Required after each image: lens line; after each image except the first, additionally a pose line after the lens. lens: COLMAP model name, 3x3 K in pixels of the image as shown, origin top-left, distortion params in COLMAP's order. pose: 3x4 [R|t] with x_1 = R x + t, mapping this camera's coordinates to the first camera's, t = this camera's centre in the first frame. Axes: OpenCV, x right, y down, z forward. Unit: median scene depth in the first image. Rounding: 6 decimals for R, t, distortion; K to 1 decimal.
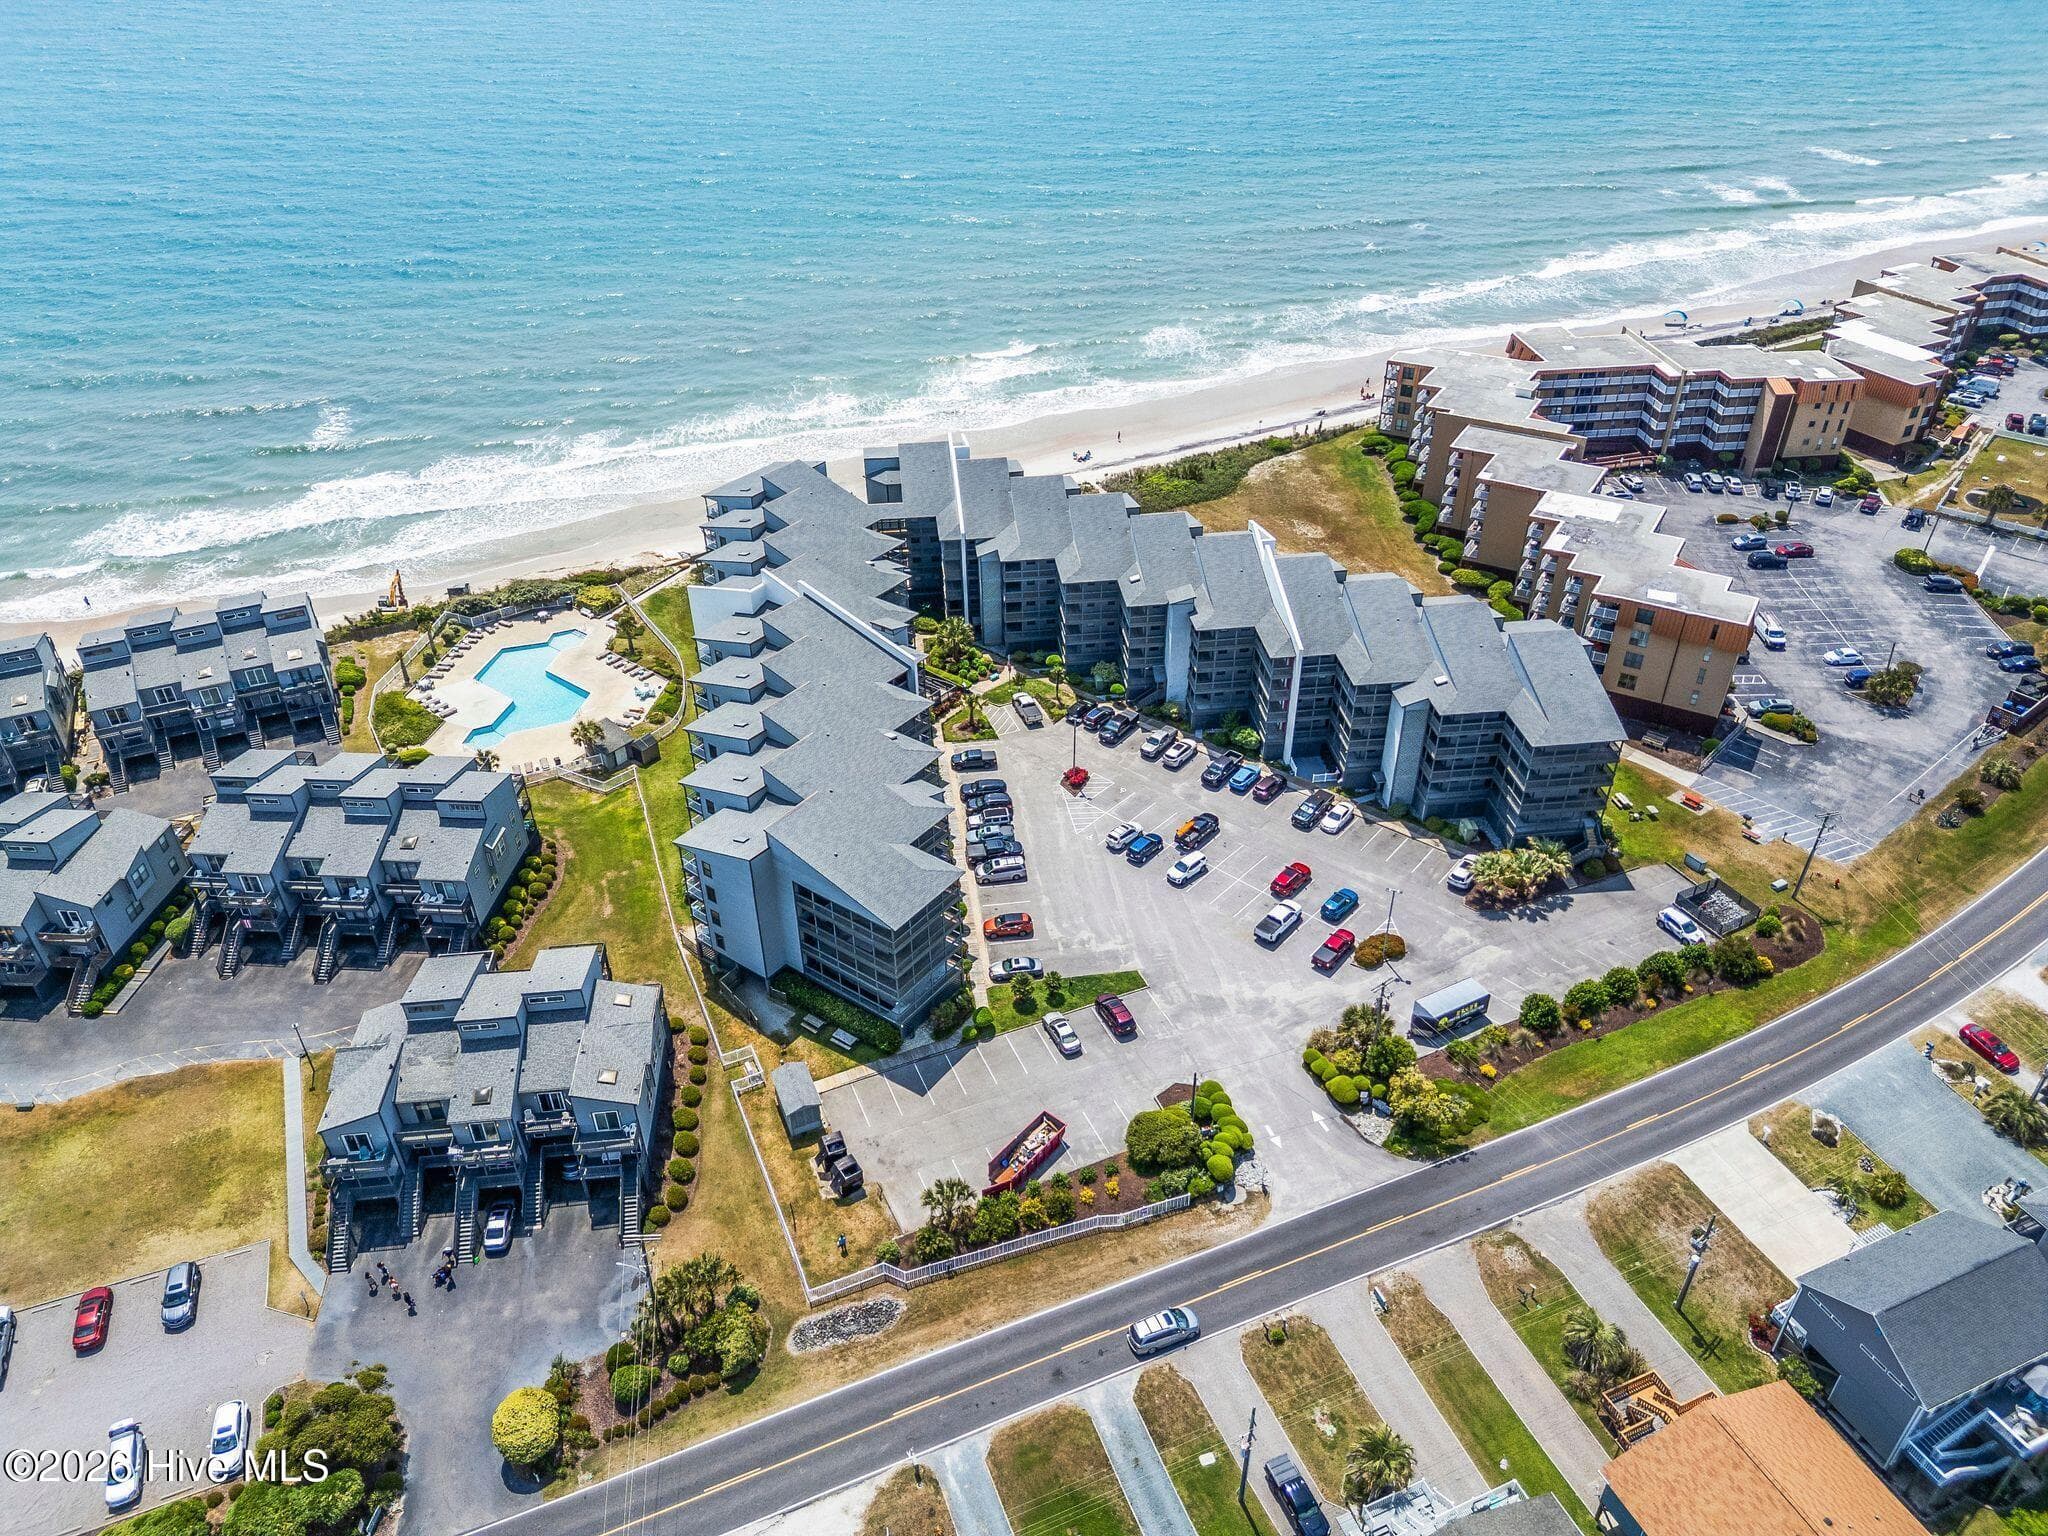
lens RADIAL K [[1450.6, 0, 1037.3], [0, 1450.6, 773.4], [0, 0, 1]] dist [0.076764, -0.077911]
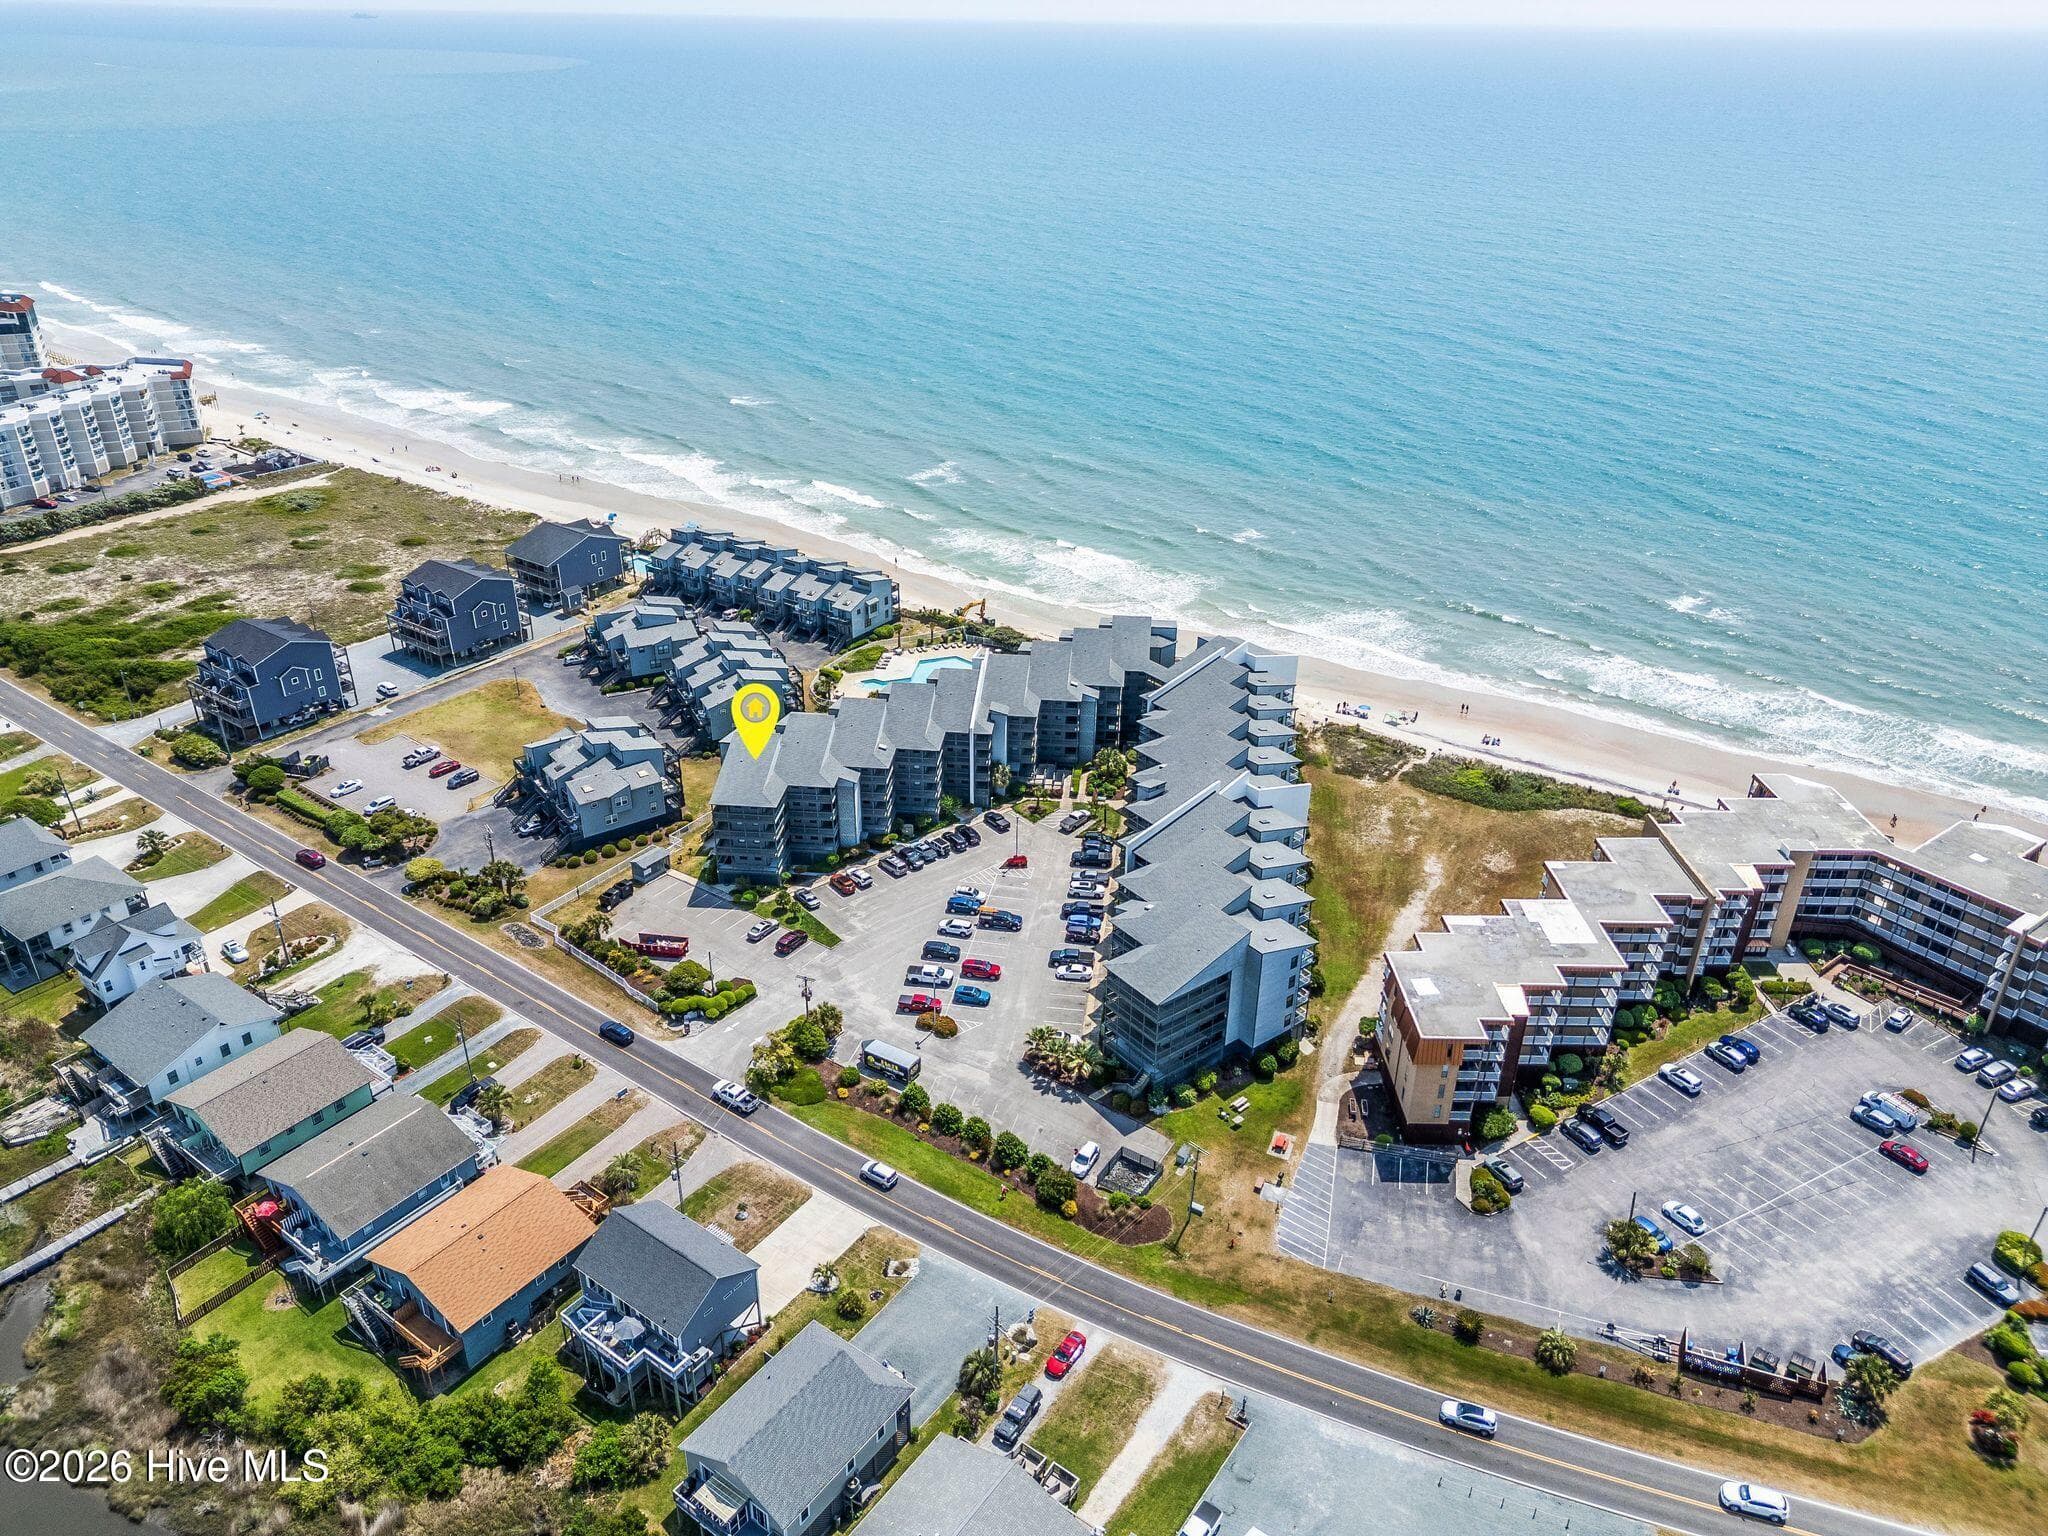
lens RADIAL K [[1419.1, 0, 1008.3], [0, 1419.1, 765.0], [0, 0, 1]] dist [0.065154, -0.070597]
pose [[0.506862, 0.413955, -0.756130, 1.088988], [-0.502191, 0.854731, 0.131298, -0.269128], [0.700639, 0.313172, 0.641115, 0.131101]]
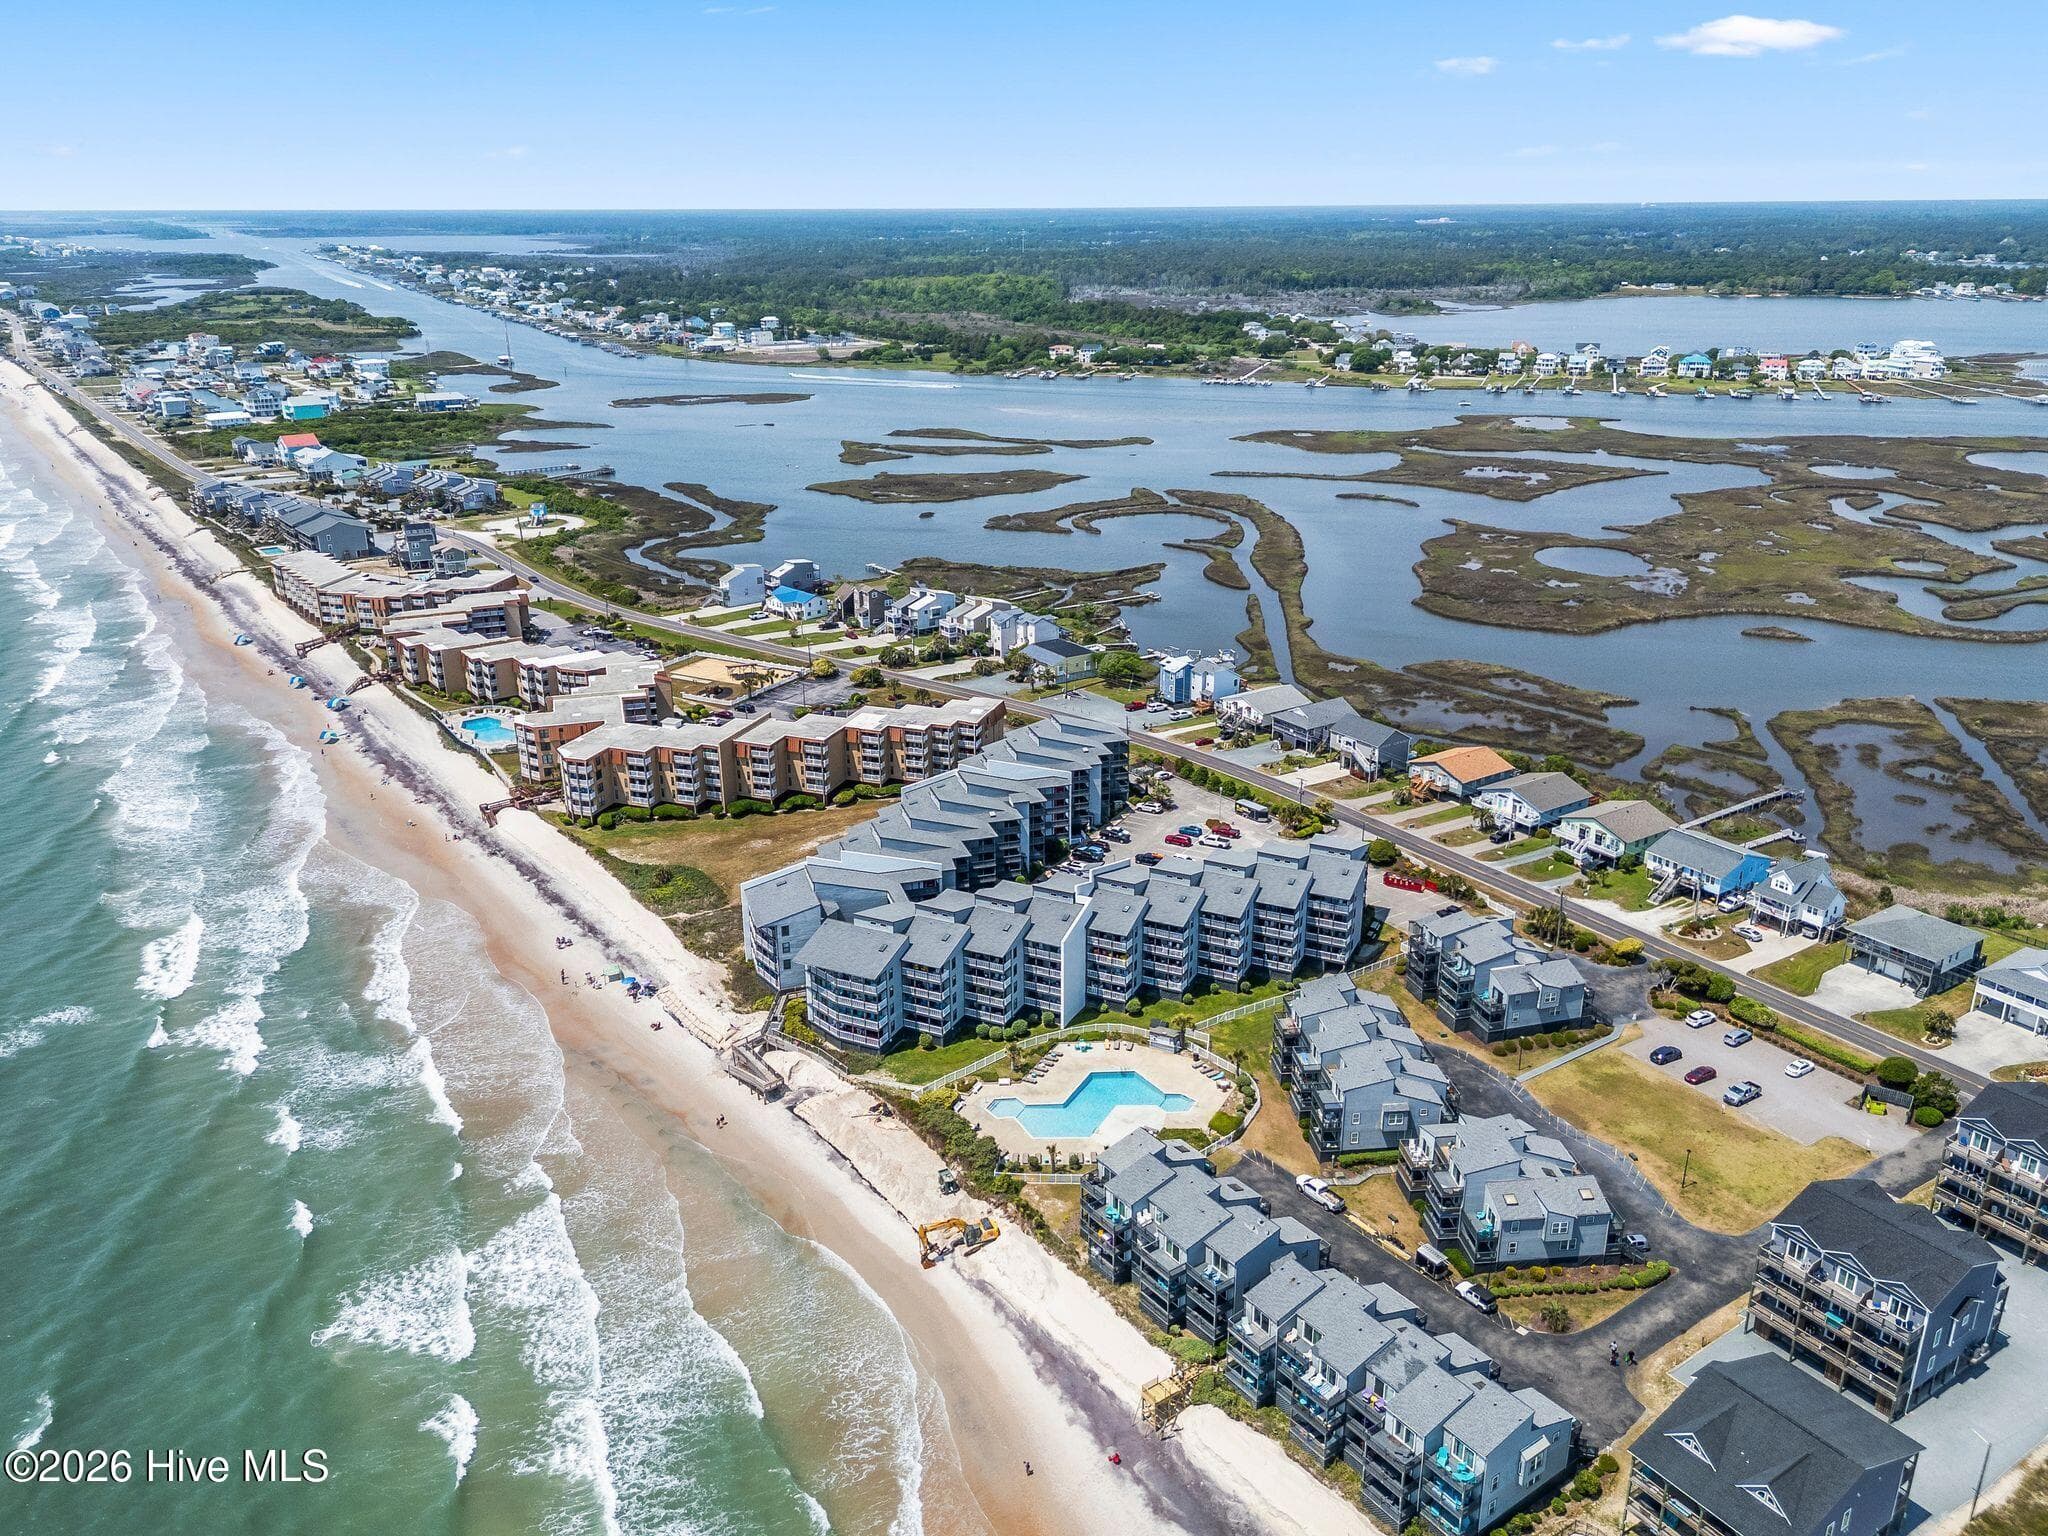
lens RADIAL K [[1505.5, 0, 1008.9], [0, 1505.5, 762.4], [0, 0, 1]] dist [0.153684, -0.248879]
pose [[-0.172139, -0.331594, 0.927585, -1.636173], [0.565434, 0.737805, 0.368684, -0.883306], [-0.806630, 0.587953, 0.060489, 1.001371]]
